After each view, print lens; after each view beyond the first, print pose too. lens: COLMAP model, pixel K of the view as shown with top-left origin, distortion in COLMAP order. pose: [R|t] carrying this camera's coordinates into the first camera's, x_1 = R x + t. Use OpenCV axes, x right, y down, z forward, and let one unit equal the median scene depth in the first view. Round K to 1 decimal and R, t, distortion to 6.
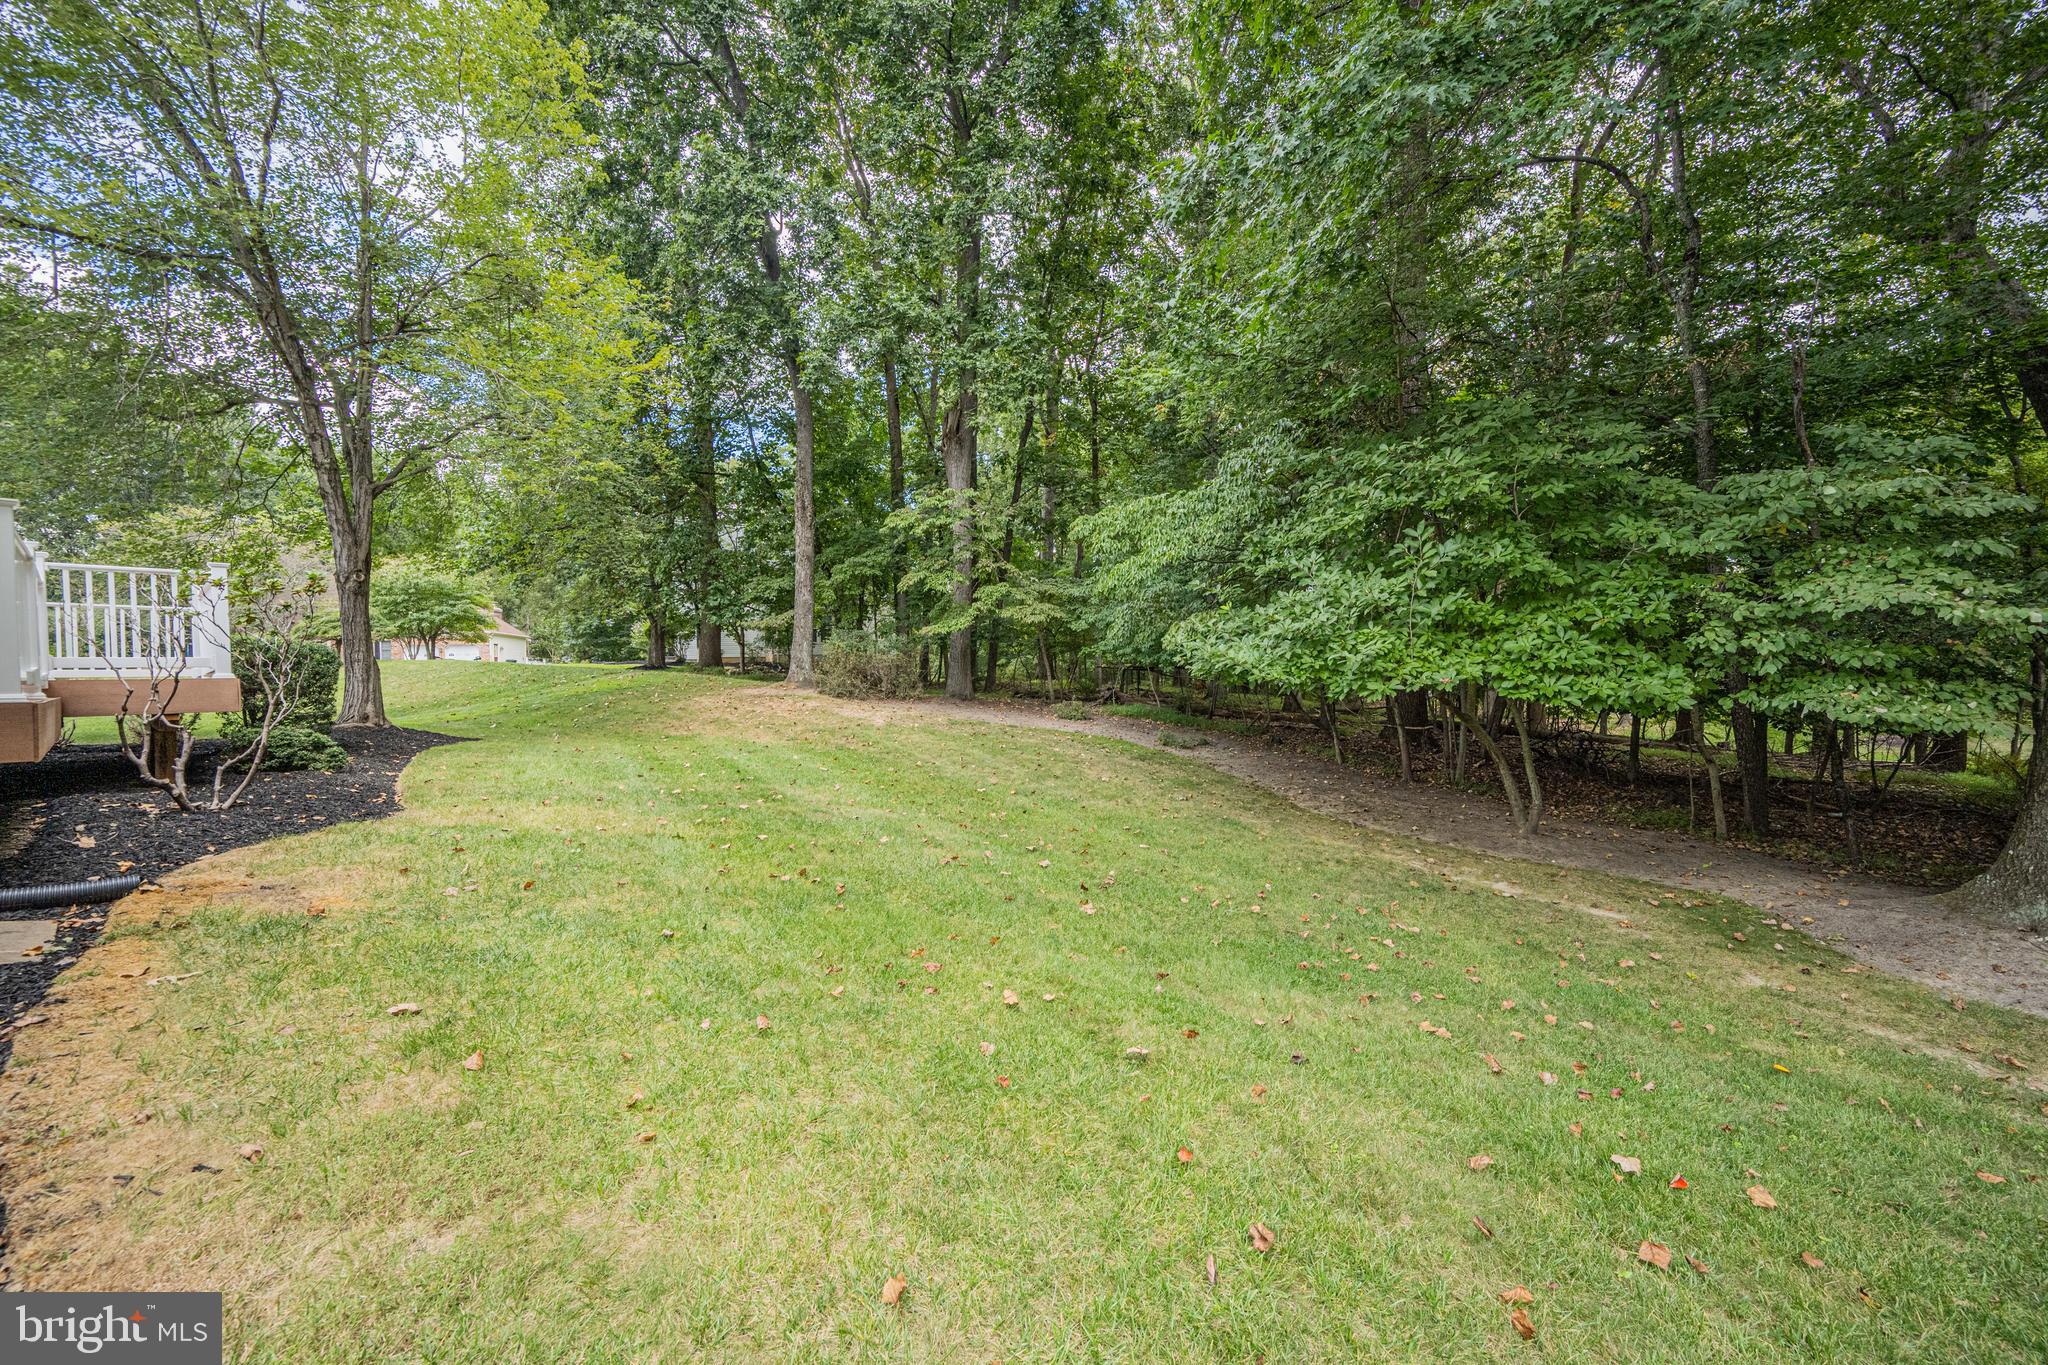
lens RADIAL K [[818.8, 0, 1015.0], [0, 818.8, 691.8], [0, 0, 1]] dist [0.001258, -0.000133]
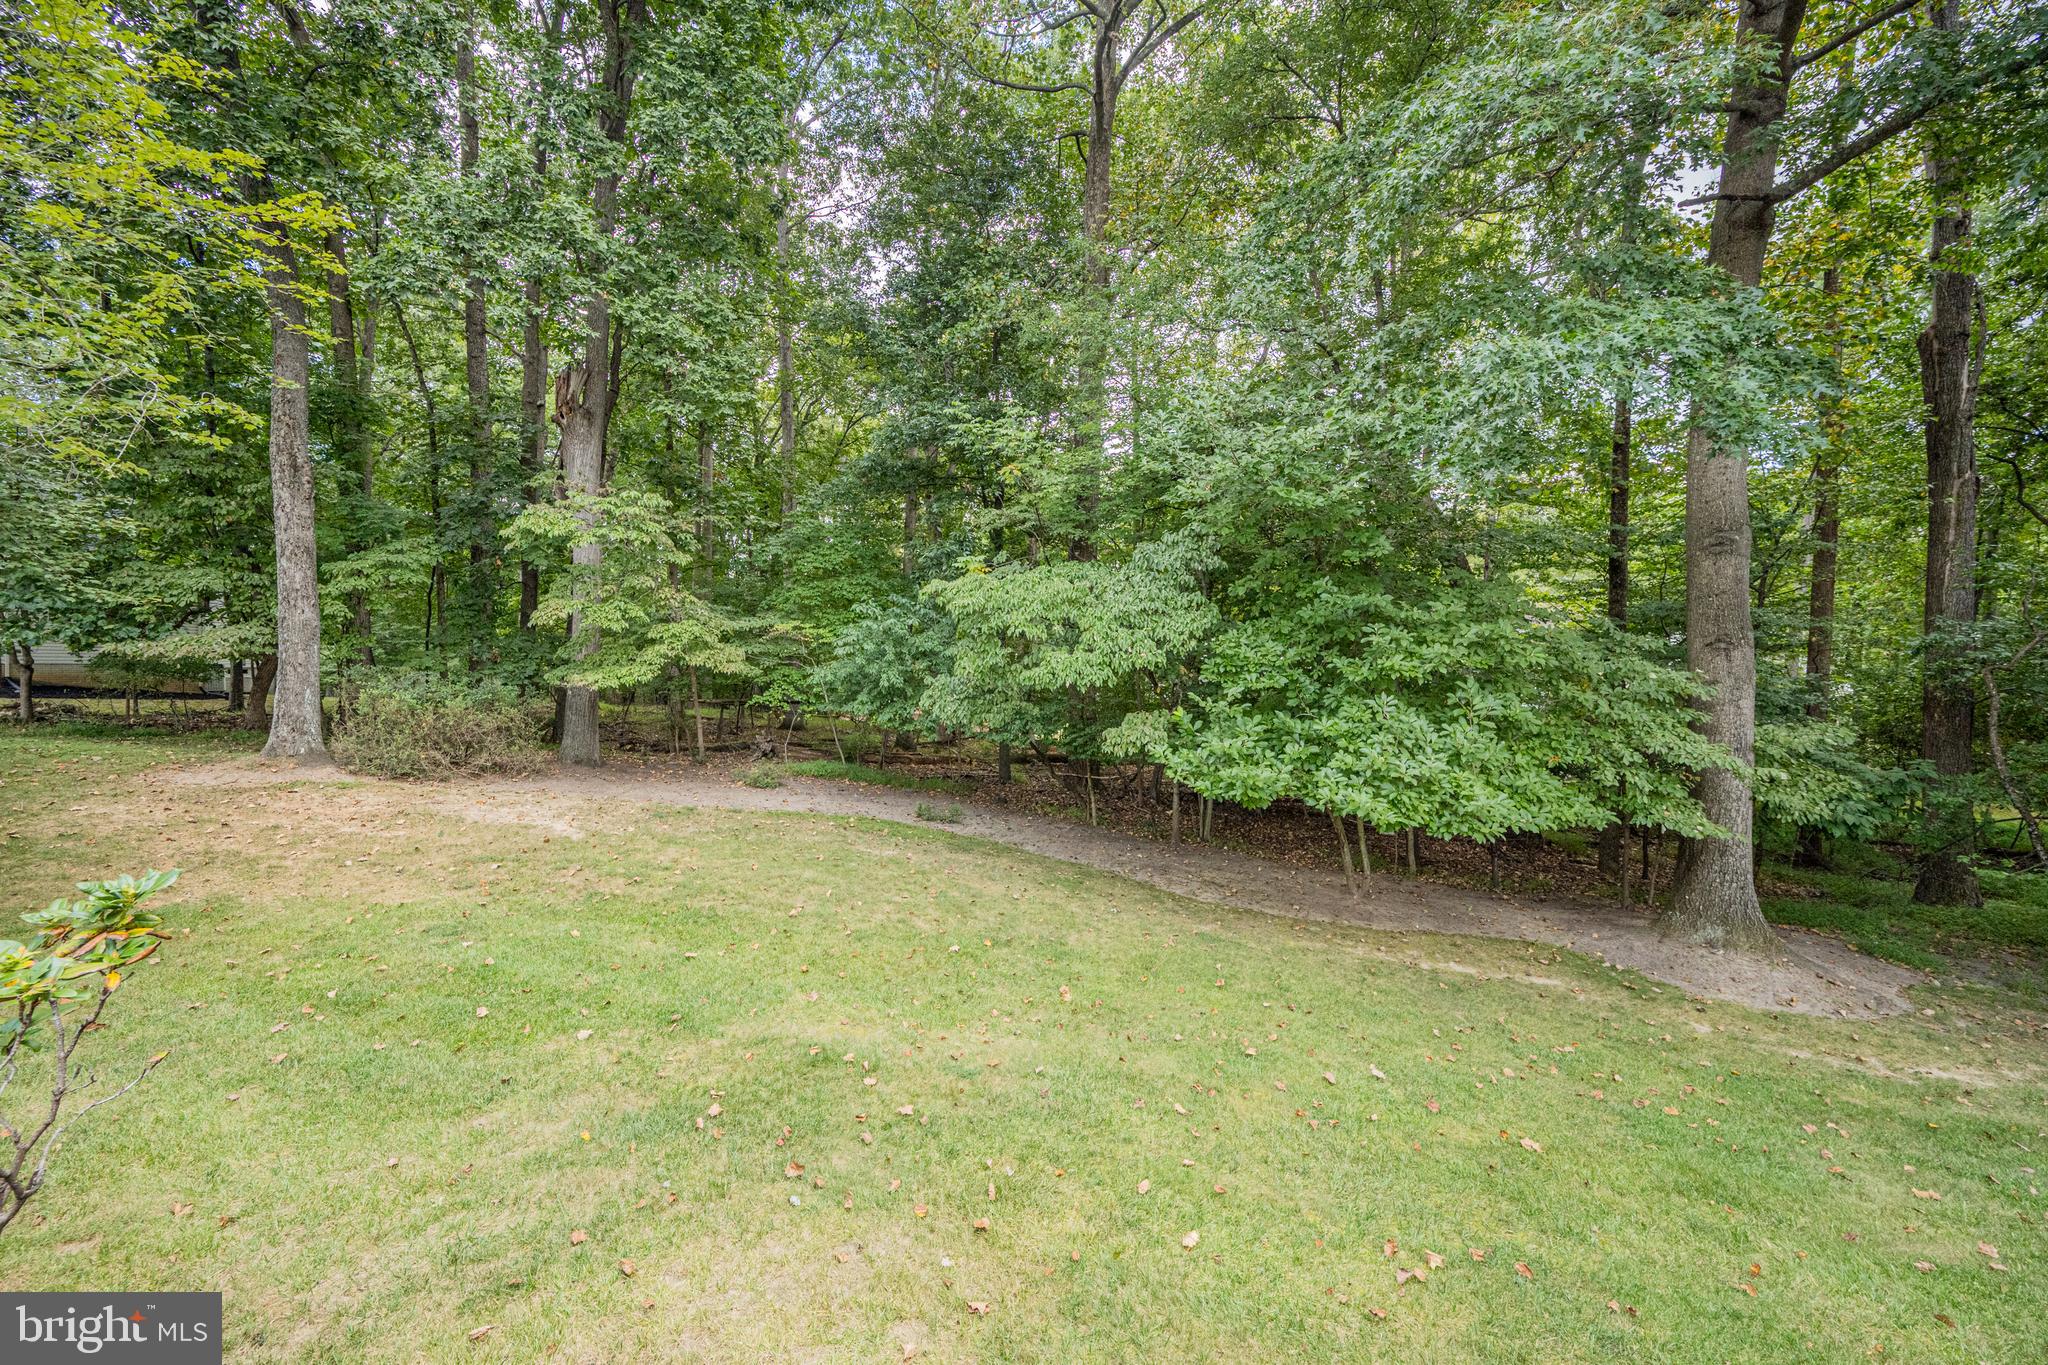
lens RADIAL K [[818.8, 0, 1015.0], [0, 818.8, 691.8], [0, 0, 1]] dist [0.001258, -0.000133]
pose [[0.759845, -0.018103, 0.649852, -0.285717], [-0.000103, 0.999609, 0.027967, -0.086141], [-0.650104, -0.021318, 0.759546, 0.215945]]
